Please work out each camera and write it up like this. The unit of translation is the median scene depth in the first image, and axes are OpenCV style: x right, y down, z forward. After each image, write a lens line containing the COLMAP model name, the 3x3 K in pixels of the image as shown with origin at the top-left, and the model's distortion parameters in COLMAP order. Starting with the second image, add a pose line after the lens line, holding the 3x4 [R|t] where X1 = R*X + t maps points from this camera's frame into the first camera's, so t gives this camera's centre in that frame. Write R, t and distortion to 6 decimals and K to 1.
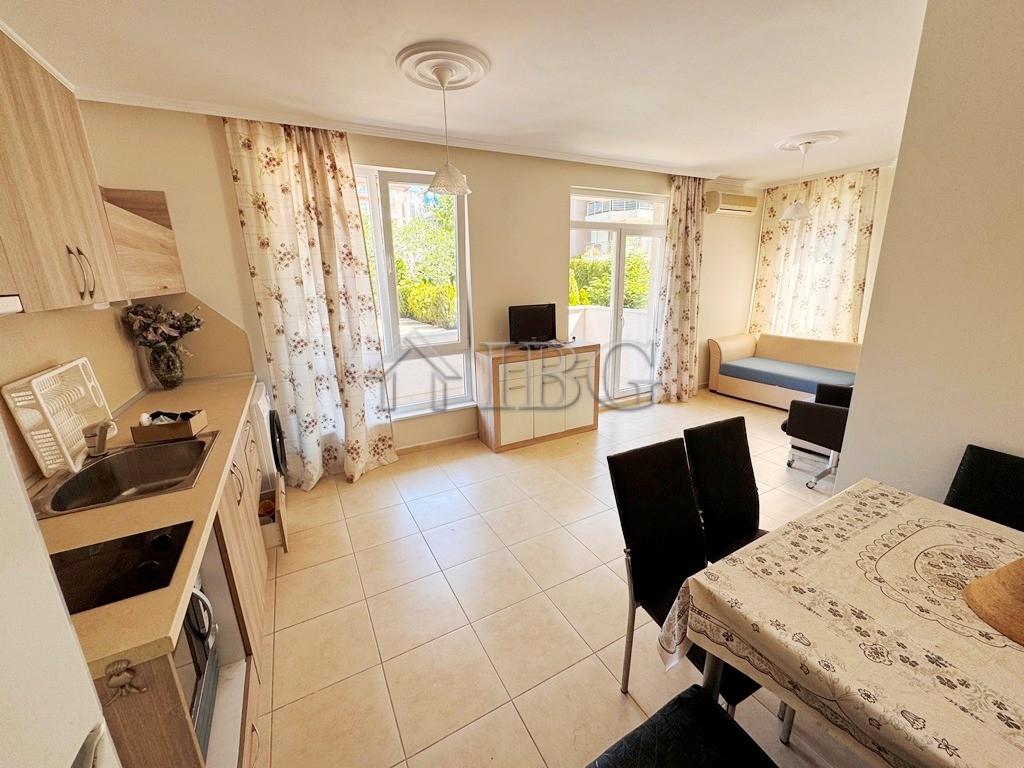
lens RADIAL K [[406.5, 0, 510.9], [0, 406.5, 383.3], [0, 0, 1]] dist [-0.004615, 0.000067]
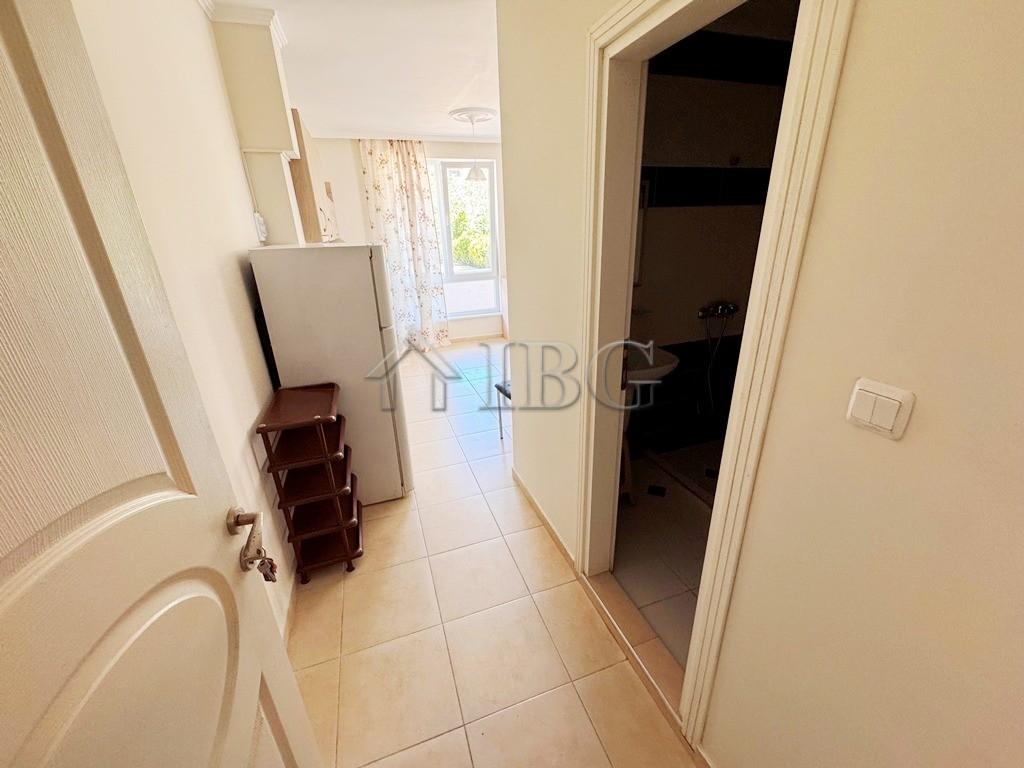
lens RADIAL K [[406.5, 0, 513.8], [0, 406.5, 385.0], [0, 0, 1]] dist [-0.004615, 0.000067]
pose [[0.988769, 0.048278, -0.141437, 0.259192], [-0.031783, 0.992665, 0.116647, 0.187612], [0.146031, -0.110841, 0.983051, -0.723612]]
